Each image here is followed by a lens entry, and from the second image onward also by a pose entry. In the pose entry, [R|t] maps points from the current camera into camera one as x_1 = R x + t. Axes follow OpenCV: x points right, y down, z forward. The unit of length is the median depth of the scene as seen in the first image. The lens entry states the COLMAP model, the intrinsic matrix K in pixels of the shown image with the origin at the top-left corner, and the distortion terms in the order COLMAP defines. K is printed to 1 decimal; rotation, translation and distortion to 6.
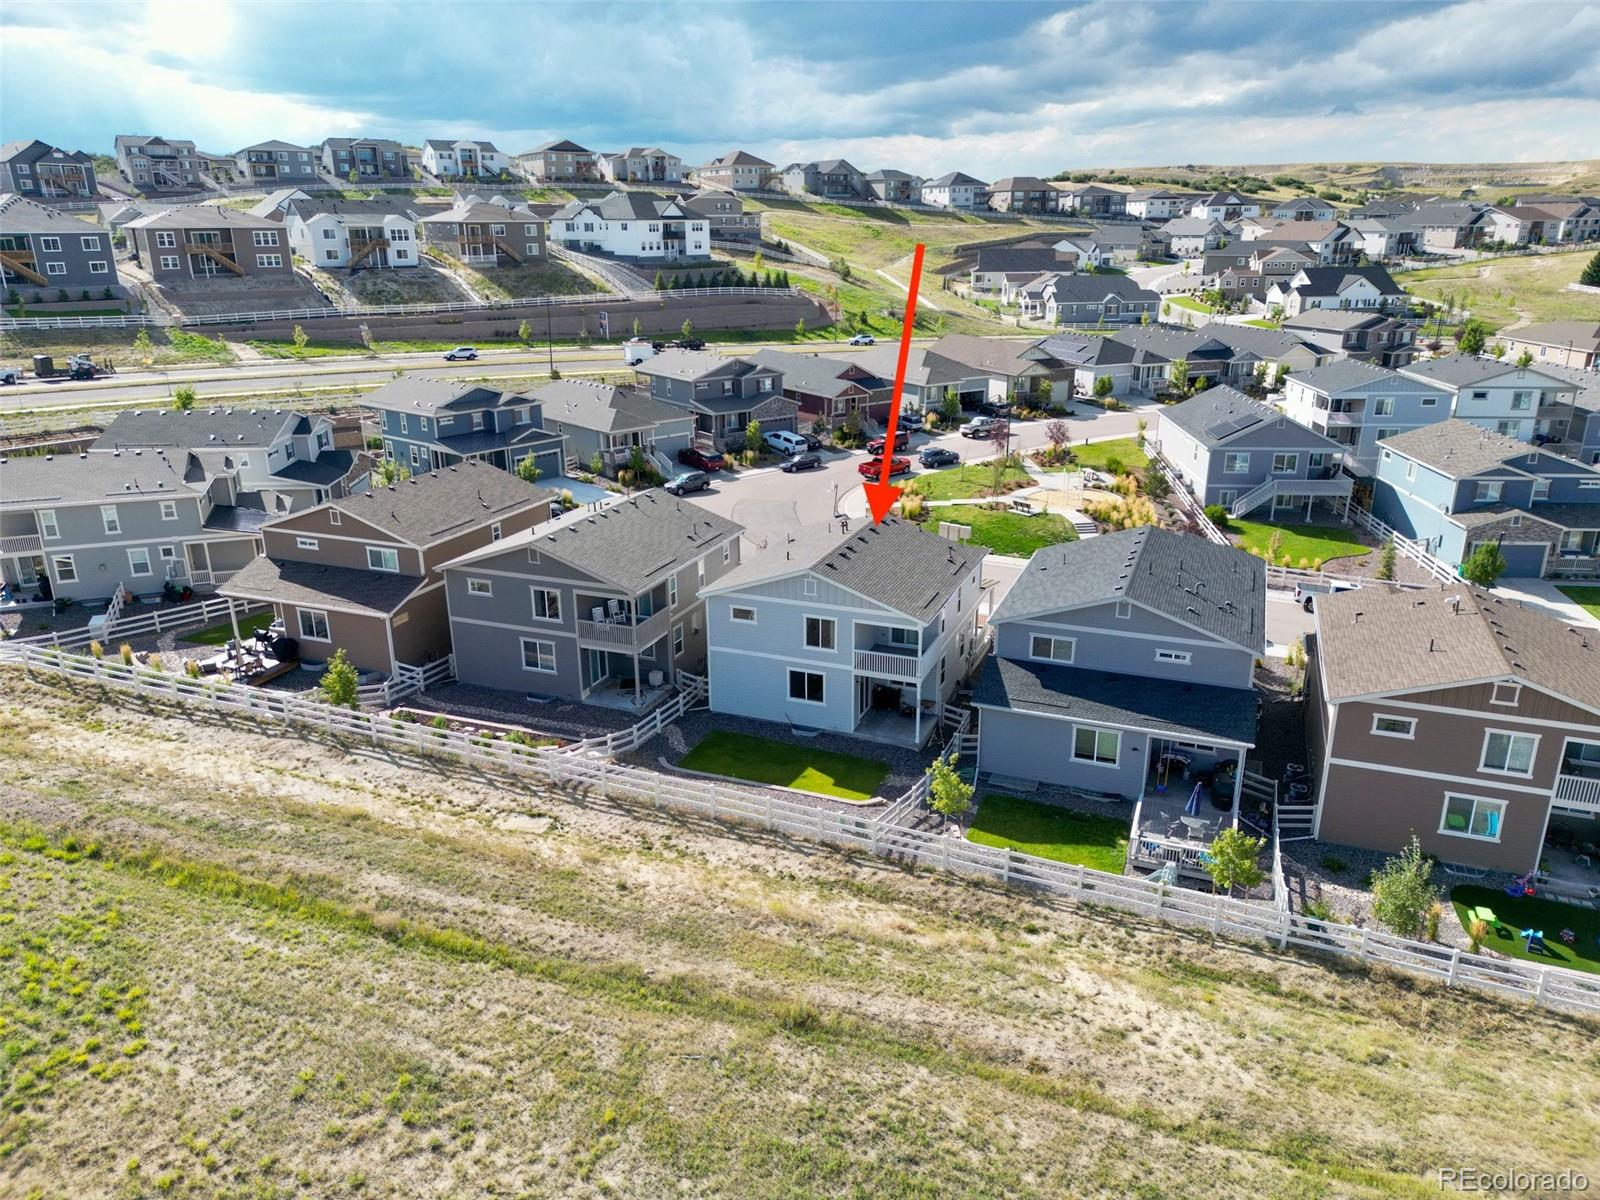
lens RADIAL K [[1120.0, 0, 800.2], [0, 1120.0, 595.1], [0, 0, 1]] dist [0.060540, -0.059931]
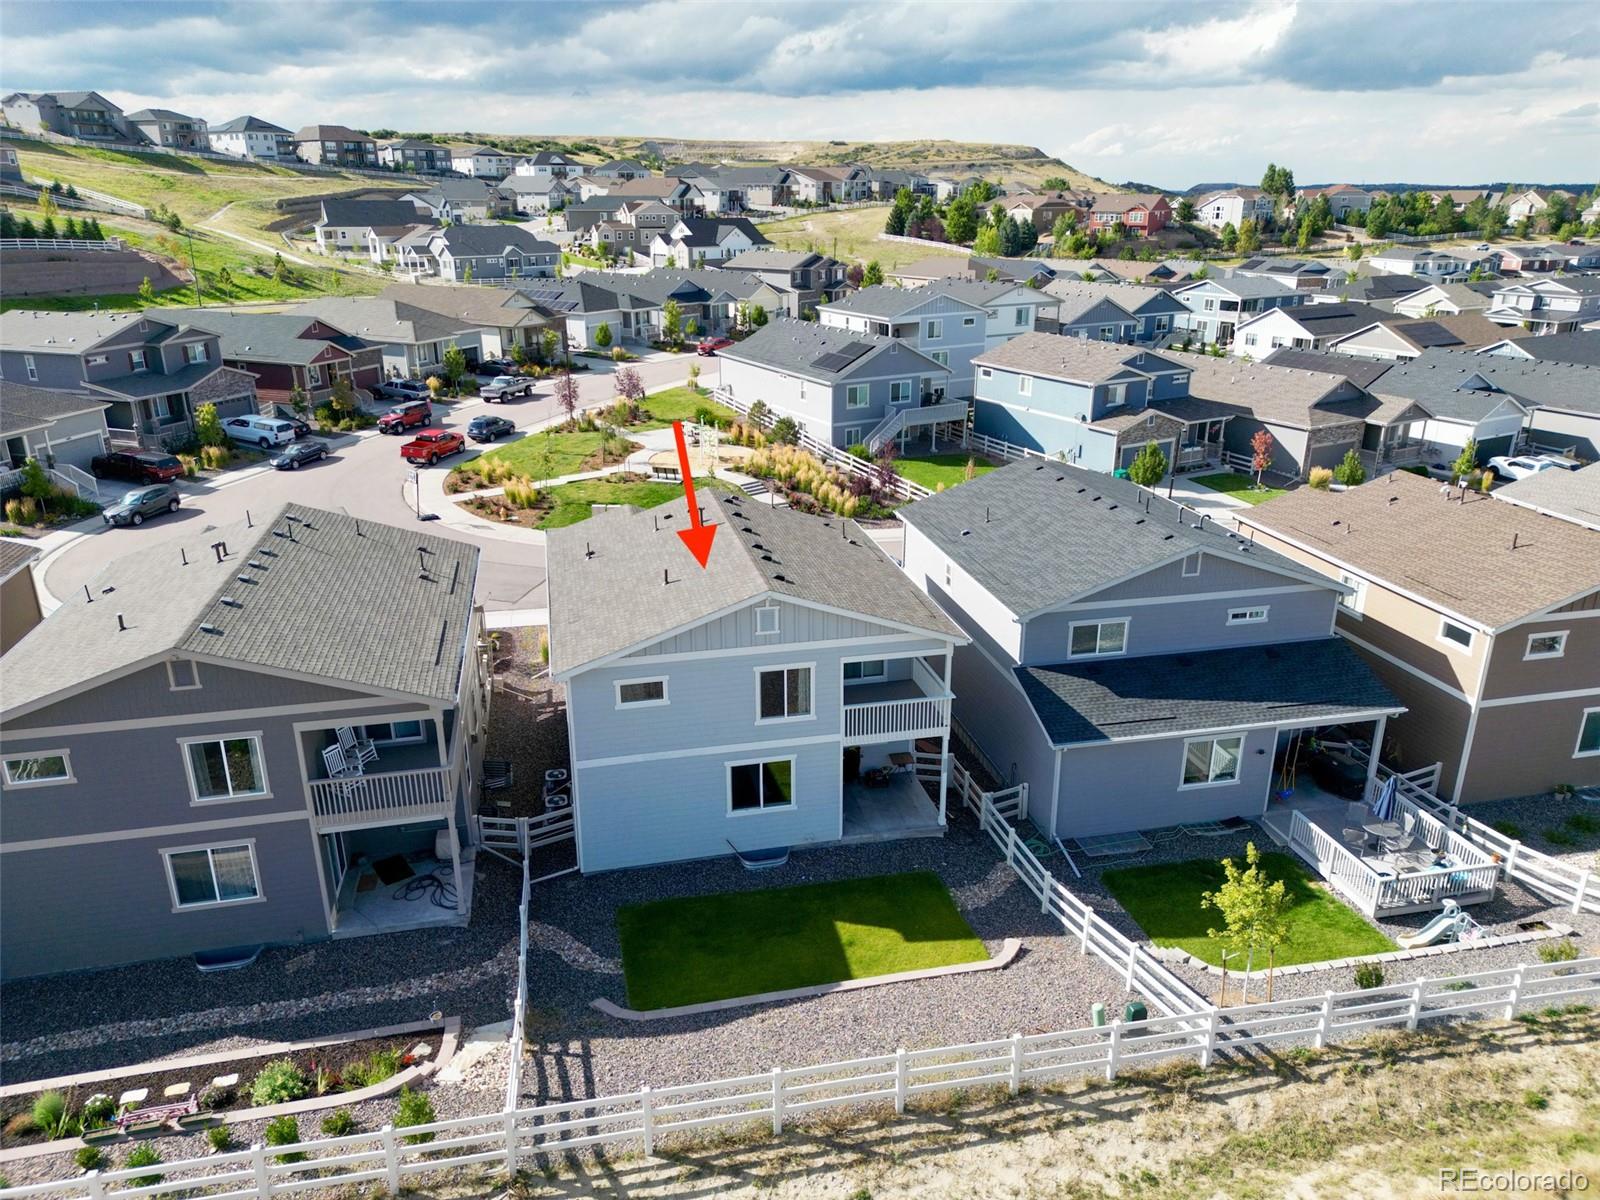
lens RADIAL K [[1120.0, 0, 800.2], [0, 1120.0, 595.1], [0, 0, 1]] dist [0.060540, -0.059931]
pose [[0.828155, -0.185392, 0.528951, -0.101309], [0.174550, 0.982090, 0.070928, -0.020950], [-0.532627, 0.033589, 0.845683, 0.177653]]
